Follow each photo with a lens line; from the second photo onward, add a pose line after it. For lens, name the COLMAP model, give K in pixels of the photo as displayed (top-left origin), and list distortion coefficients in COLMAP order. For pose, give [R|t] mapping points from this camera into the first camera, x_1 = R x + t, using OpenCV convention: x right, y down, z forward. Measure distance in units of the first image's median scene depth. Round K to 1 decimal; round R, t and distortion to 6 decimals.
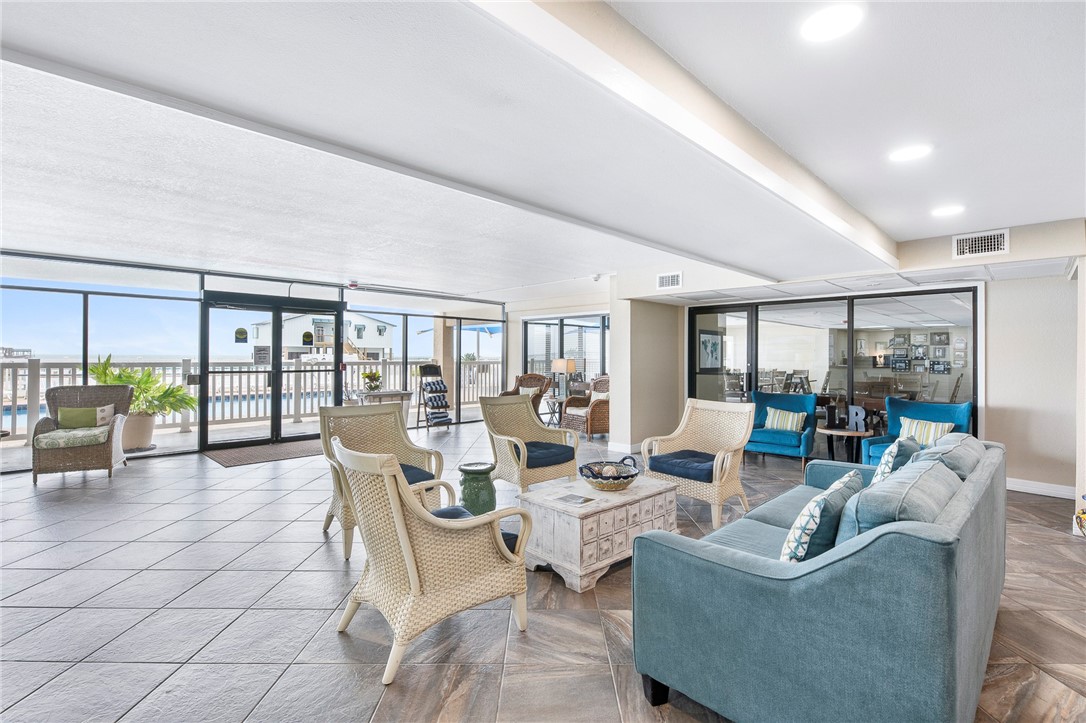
lens RADIAL K [[498.2, 0, 548.7], [0, 498.2, 356.5], [0, 0, 1]] dist [0.014992, -0.000400]
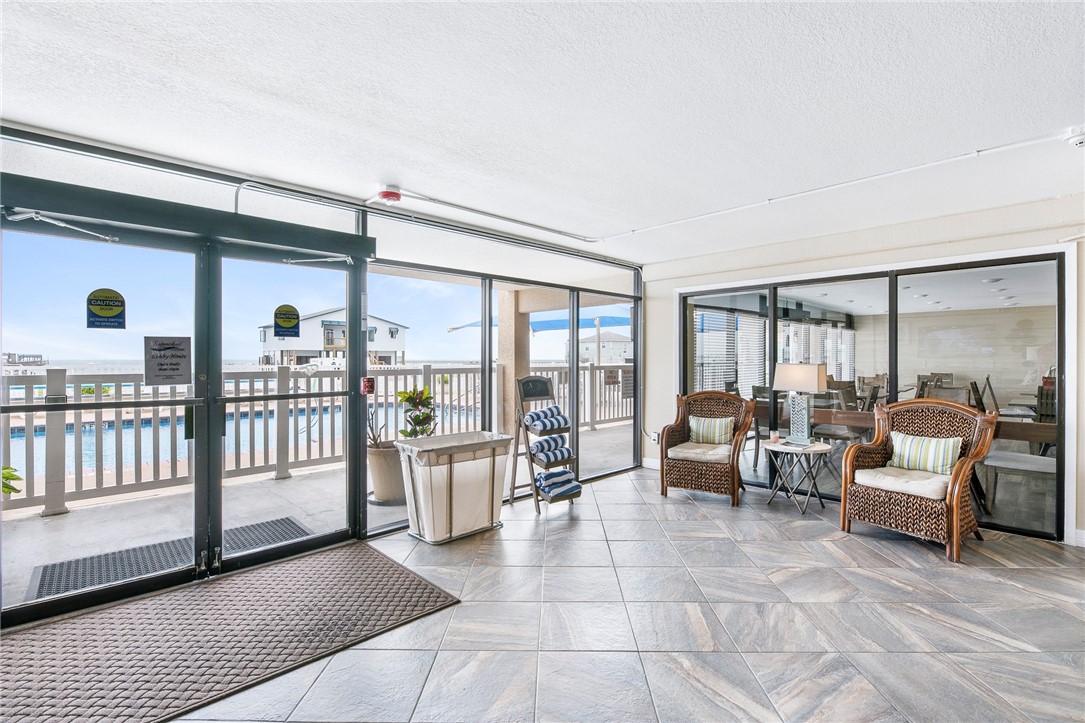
lens RADIAL K [[497.7, 0, 548.9], [0, 497.7, 368.0], [0, 0, 1]] dist [0.014992, -0.000400]
pose [[0.999839, -0.005425, -0.017132, -0.227134], [0.005729, 0.999827, 0.017714, -0.001512], [0.017033, -0.017810, 0.999696, 0.522216]]
